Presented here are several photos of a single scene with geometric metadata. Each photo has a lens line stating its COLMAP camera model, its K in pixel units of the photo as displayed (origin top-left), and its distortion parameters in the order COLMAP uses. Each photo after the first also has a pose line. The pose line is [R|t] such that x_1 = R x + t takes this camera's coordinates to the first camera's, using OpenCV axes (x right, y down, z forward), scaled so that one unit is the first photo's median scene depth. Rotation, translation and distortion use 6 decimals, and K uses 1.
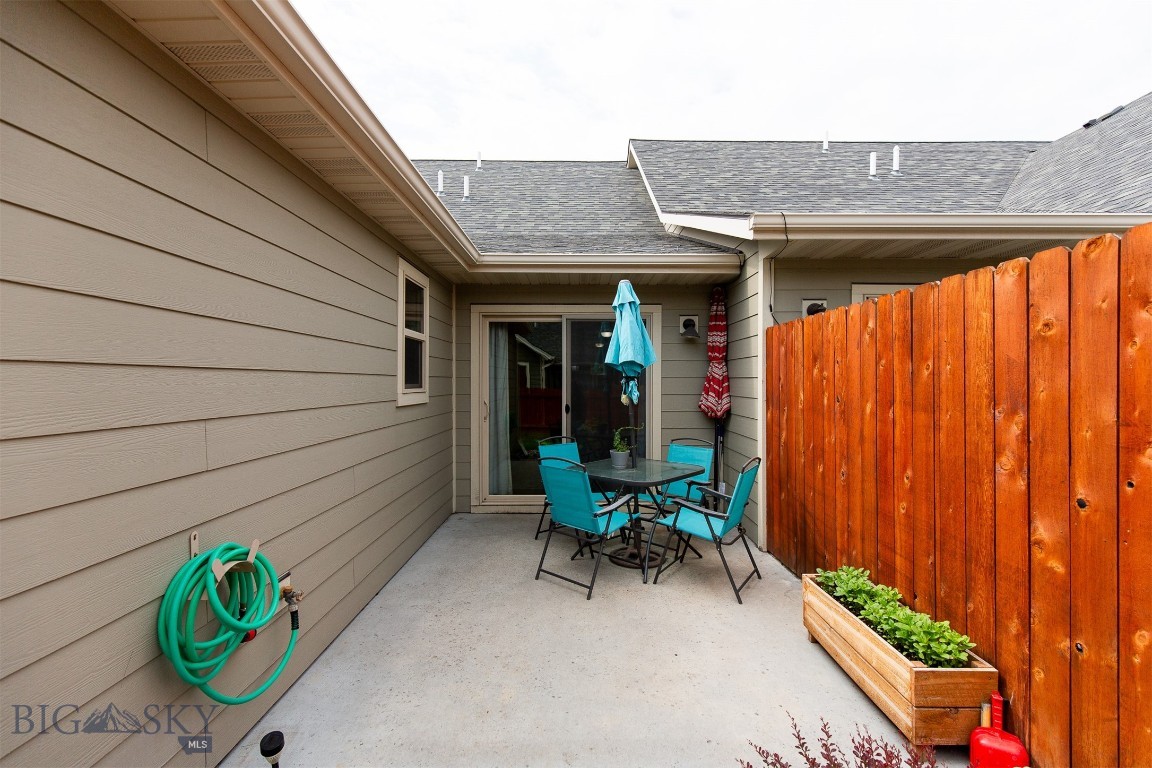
lens RADIAL K [[525.1, 0, 584.3], [0, 525.1, 381.4], [0, 0, 1]] dist [0.009696, -0.002016]
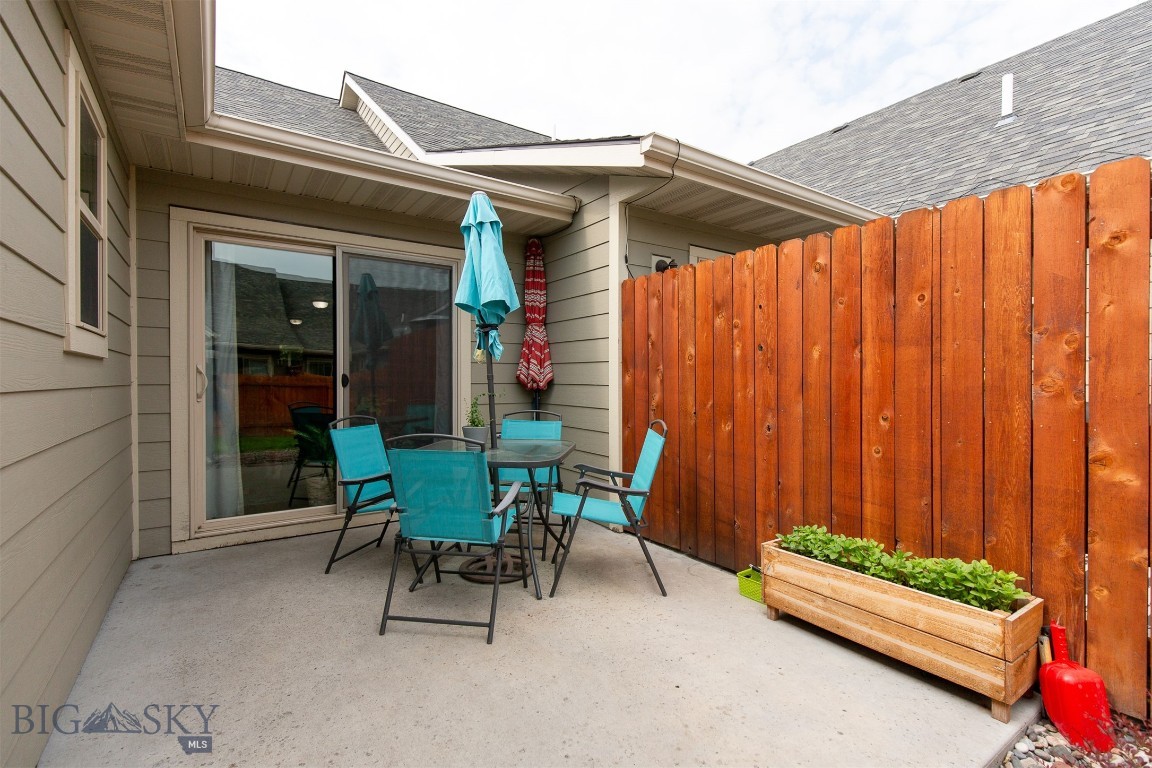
lens RADIAL K [[525.1, 0, 582.7], [0, 525.1, 382.9], [0, 0, 1]] dist [0.009696, -0.002016]
pose [[0.828859, -0.005585, 0.559429, -0.227435], [0.001220, 0.999966, 0.008177, 0.070054], [-0.559456, -0.006095, 0.828838, 0.332799]]
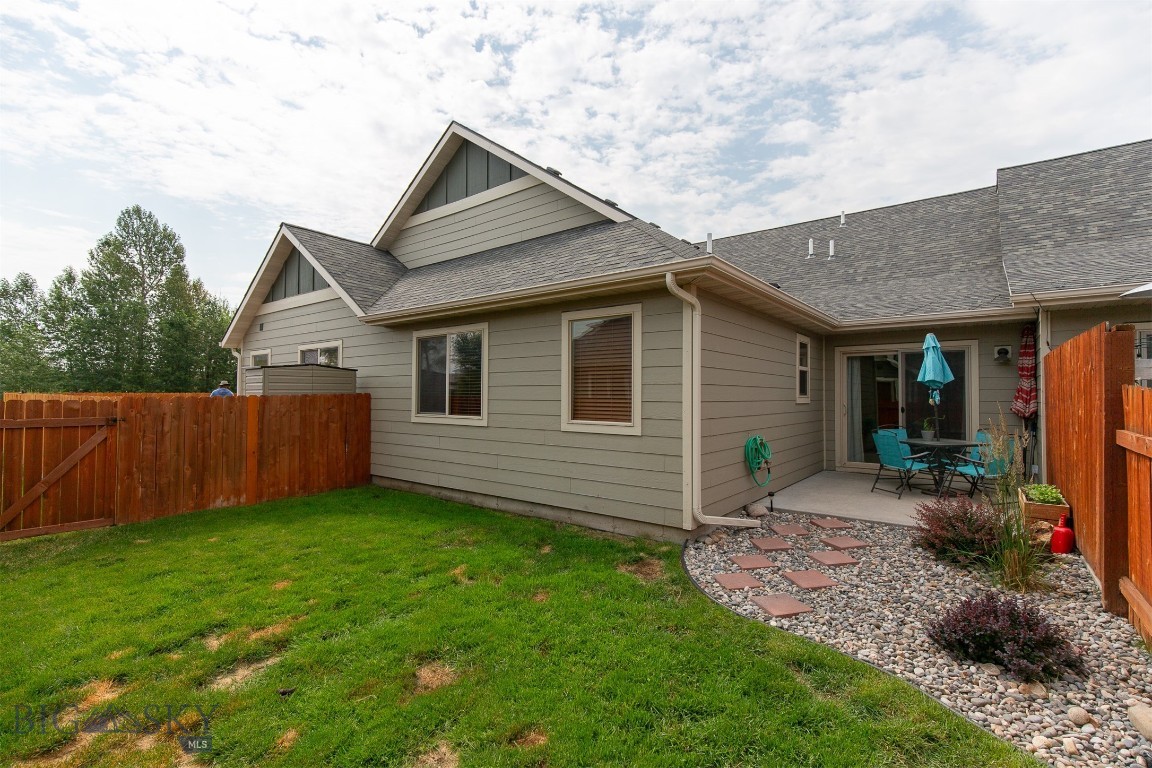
lens RADIAL K [[525.1, 0, 572.9], [0, 525.1, 386.8], [0, 0, 1]] dist [0.009696, -0.002016]
pose [[0.777920, -0.010341, -0.628278, 0.268355], [-0.004000, 0.999763, -0.021407, 0.029265], [0.628350, 0.019166, 0.777694, -1.183238]]
